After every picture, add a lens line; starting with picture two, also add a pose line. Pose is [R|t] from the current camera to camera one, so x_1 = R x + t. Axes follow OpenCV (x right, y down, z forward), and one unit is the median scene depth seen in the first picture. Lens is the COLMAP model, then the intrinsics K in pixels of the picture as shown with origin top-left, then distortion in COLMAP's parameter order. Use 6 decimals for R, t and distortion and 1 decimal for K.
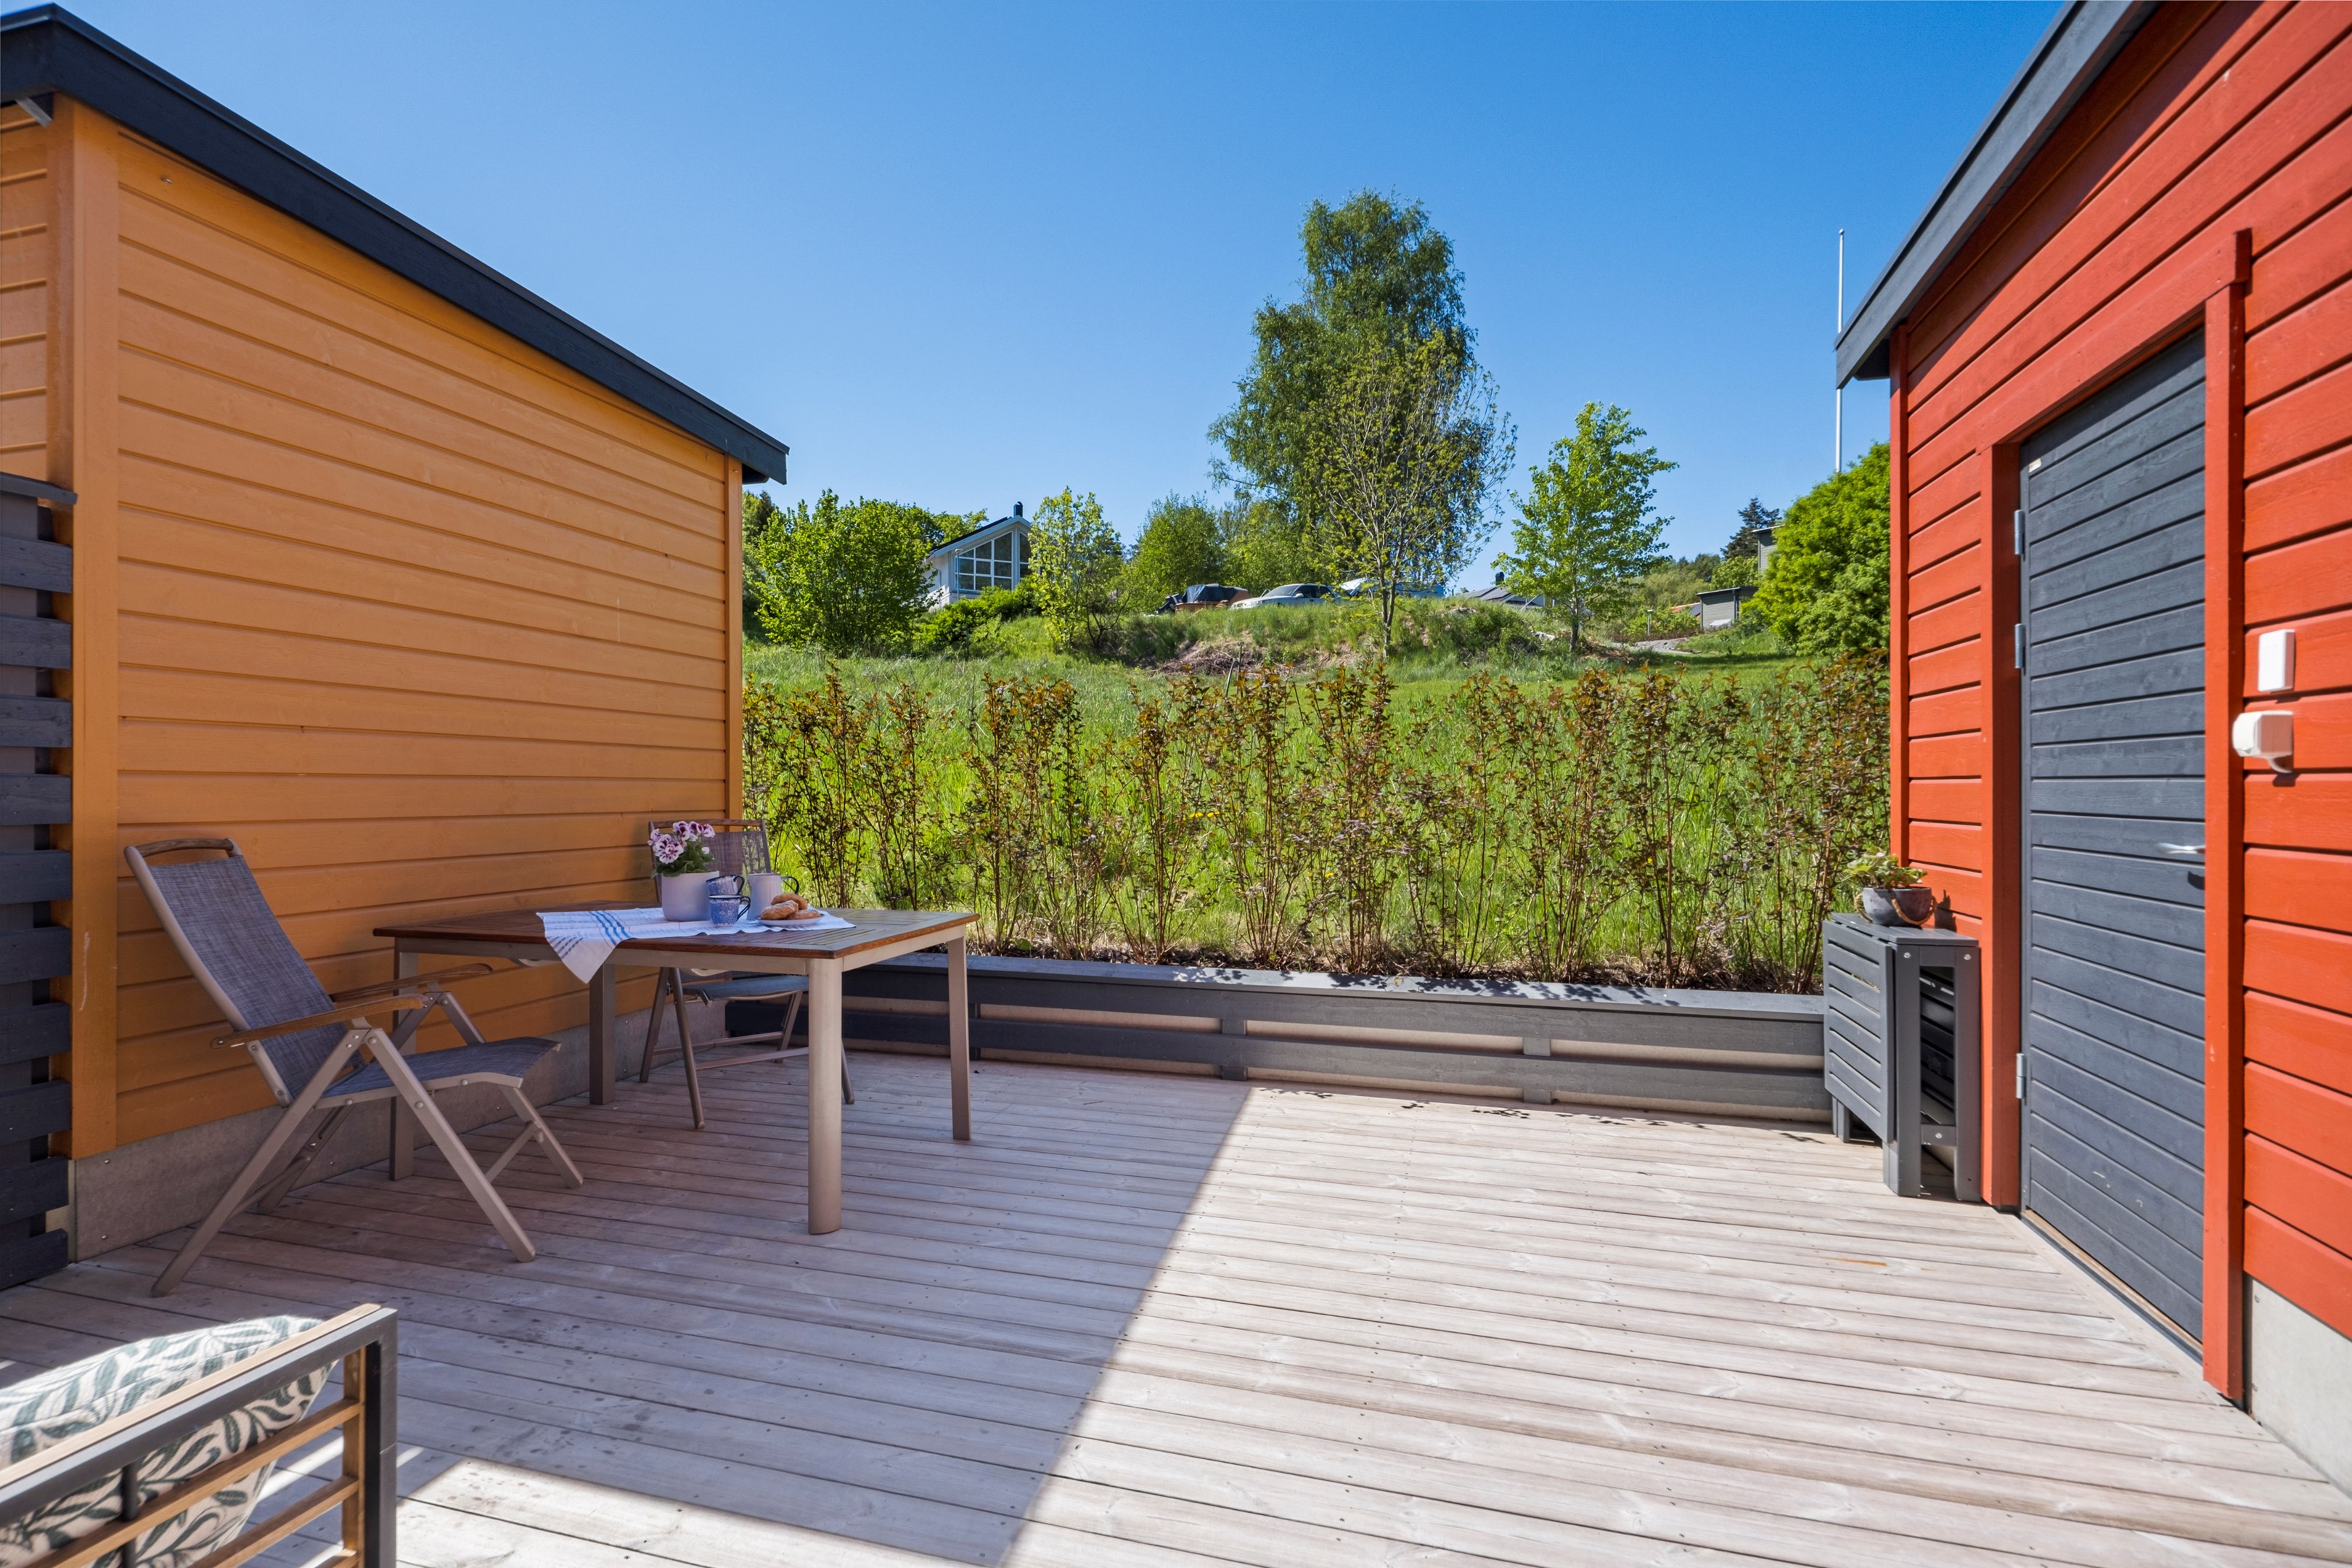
lens RADIAL K [[1154.6, 0, 1160.0], [0, 1154.6, 783.9], [0, 0, 1]] dist [-0.002490, -0.000473]
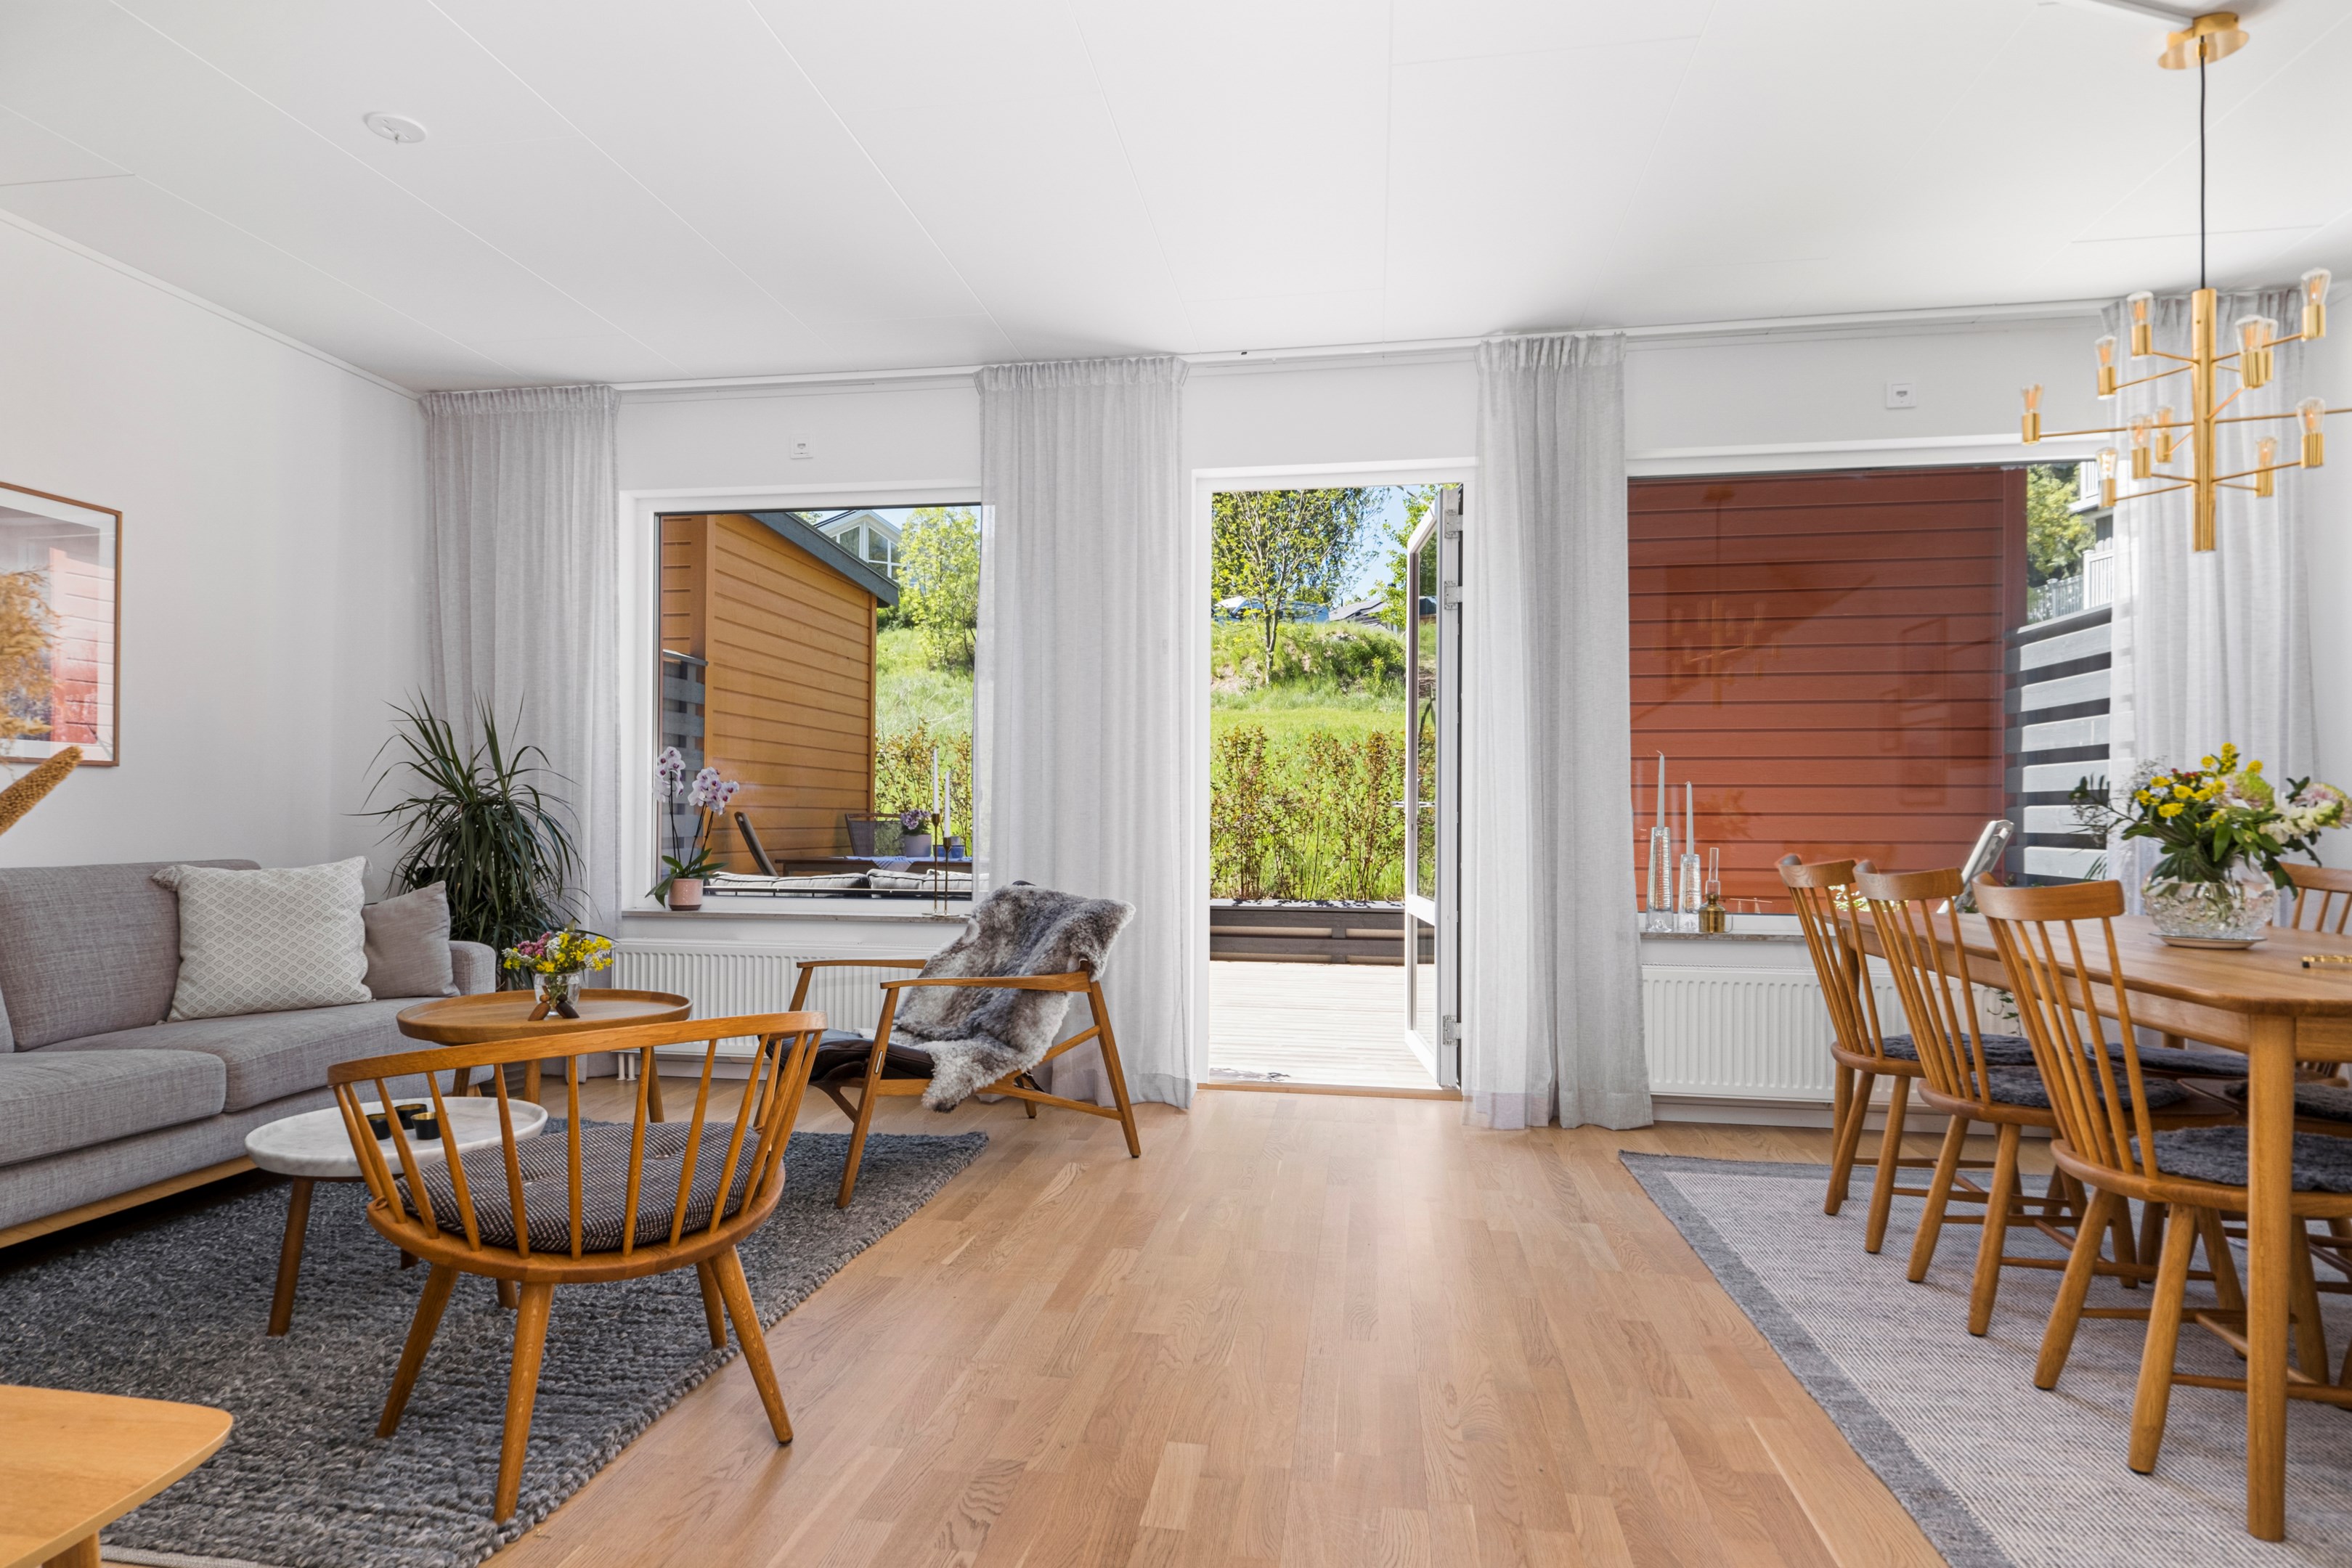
lens RADIAL K [[1380.8, 0, 1175.4], [0, 1380.8, 797.6], [0, 0, 1]] dist [0.023644, -0.003367]
pose [[0.992146, 0.008473, 0.124798, -0.157427], [-0.007169, 0.999915, -0.010888, 0.021812], [-0.124880, 0.009908, 0.992122, -0.852133]]
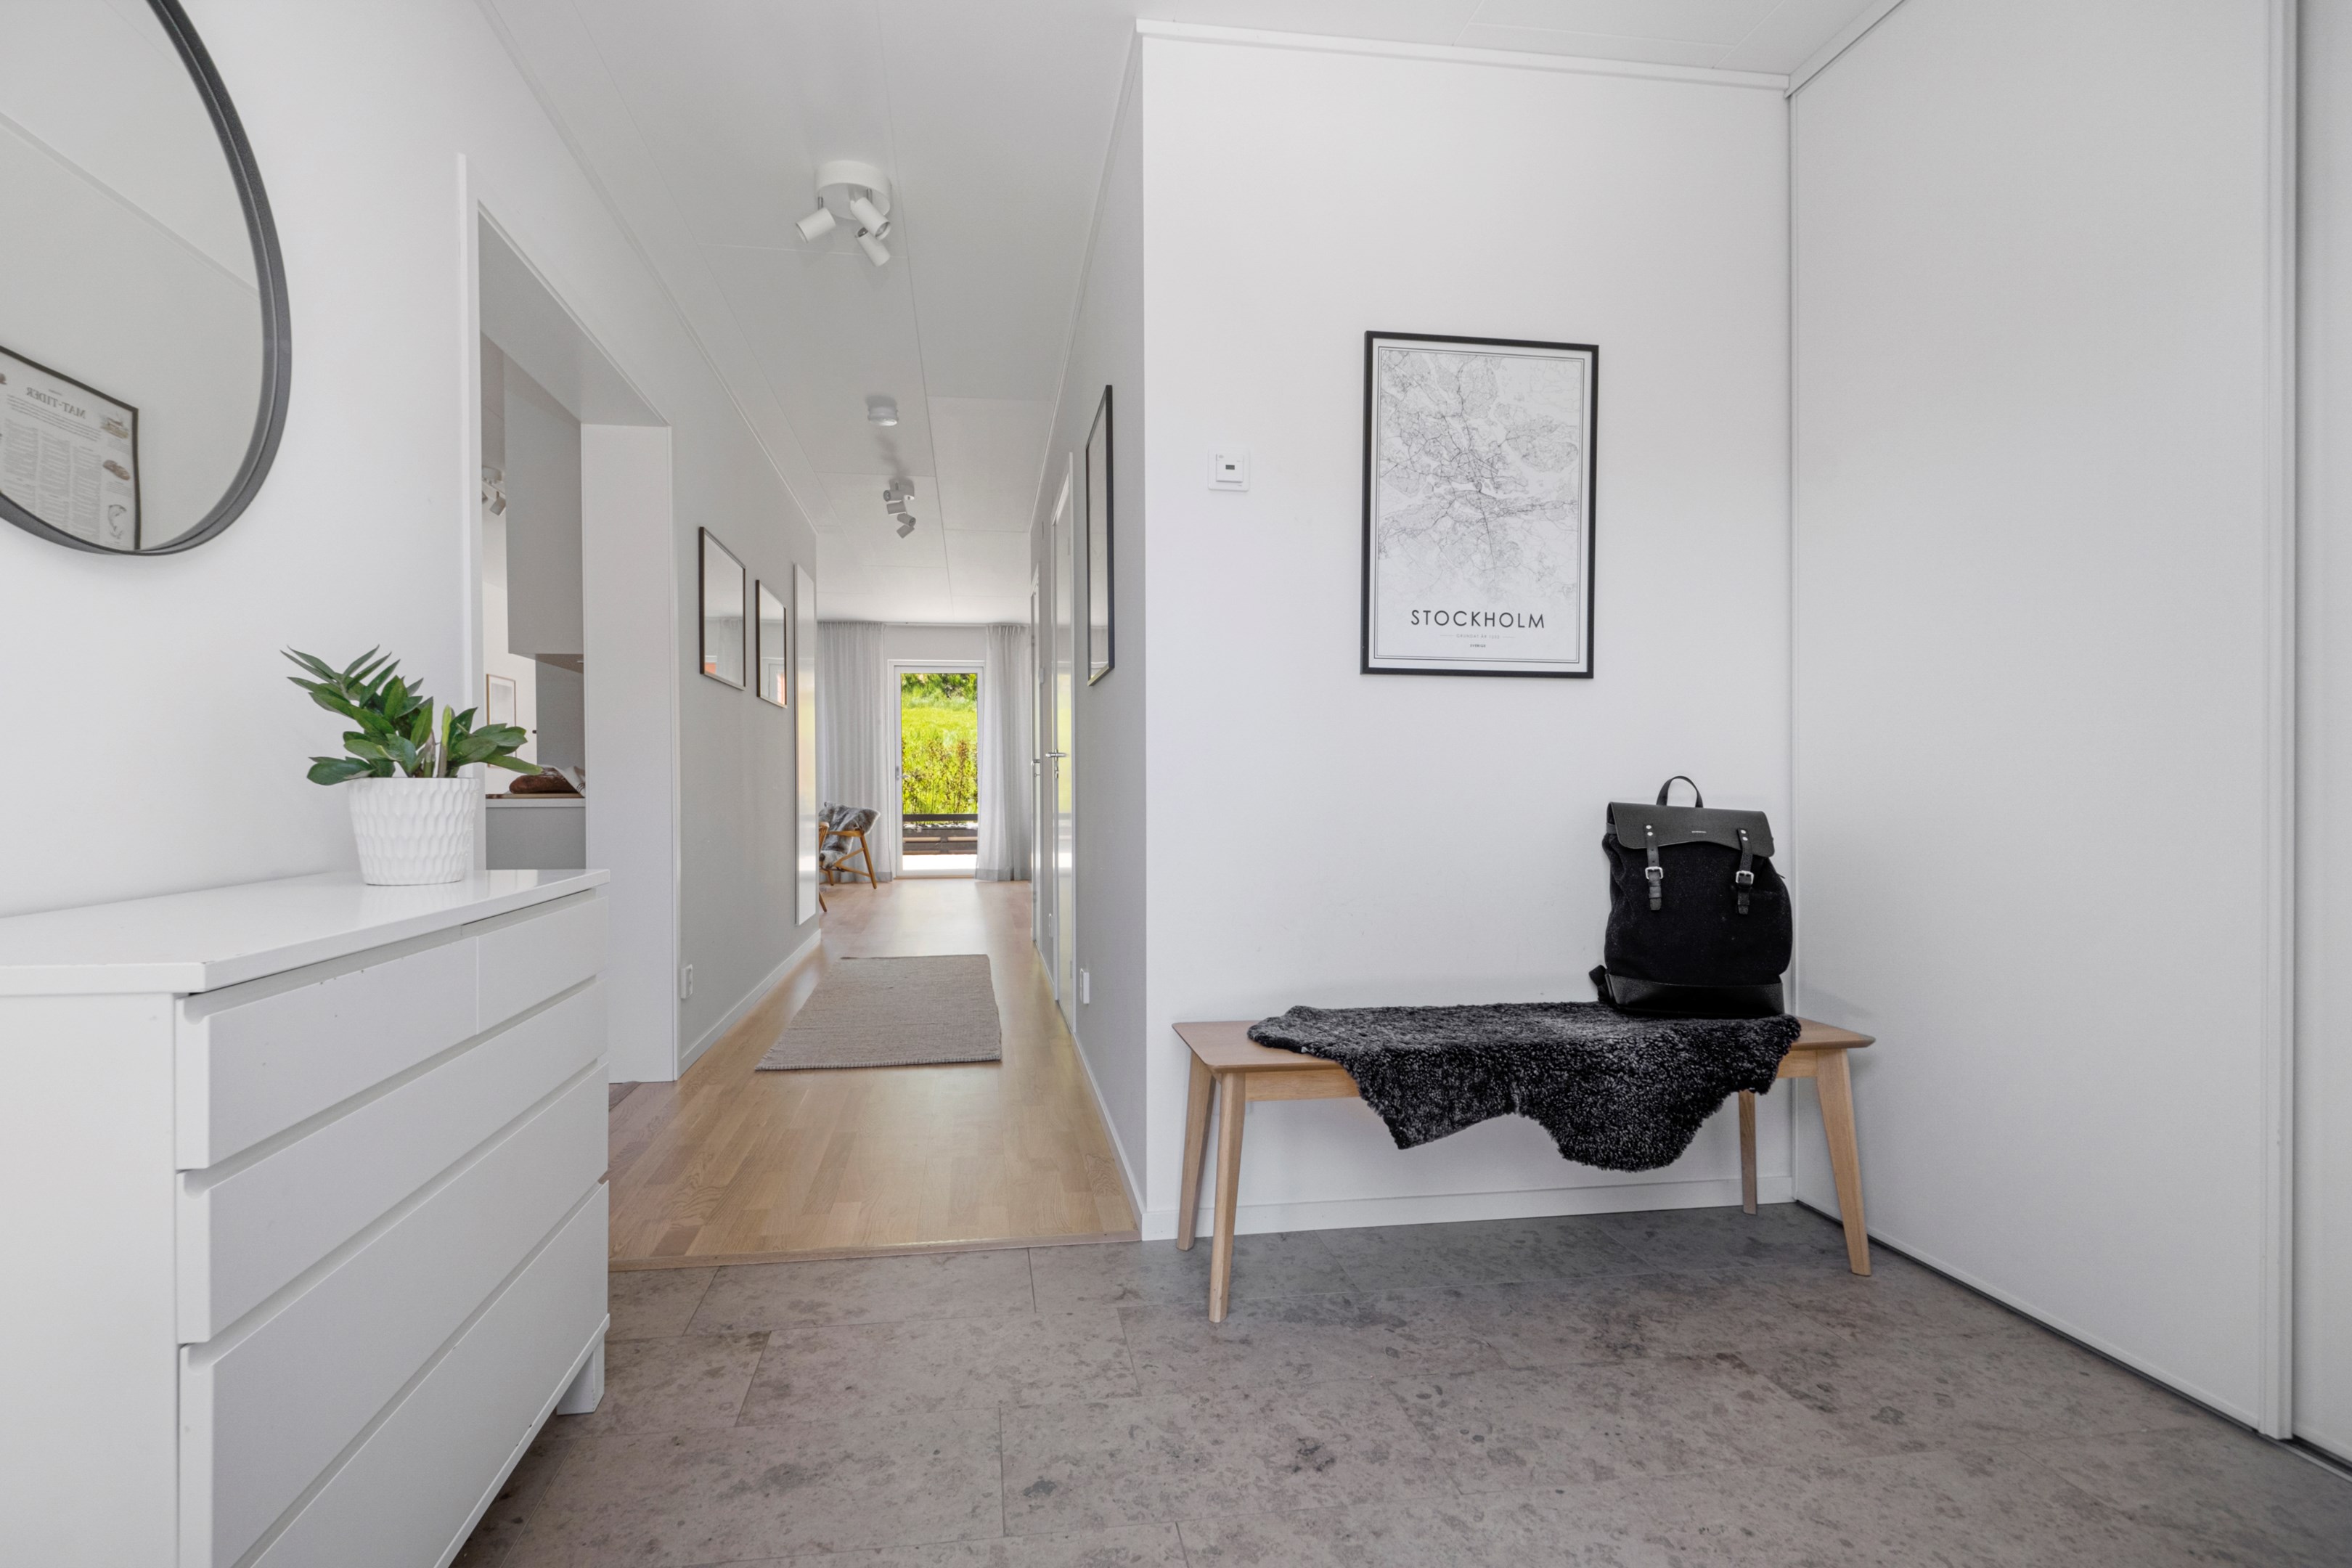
lens RADIAL K [[1154.6, 0, 1175.3], [0, 1154.6, 782.8], [0, 0, 1]] dist [-0.002490, -0.000473]
pose [[0.904847, -0.006029, 0.425694, -0.465352], [0.004332, 0.999978, 0.004955, 0.011341], [-0.425714, -0.002639, 0.904854, -2.101547]]
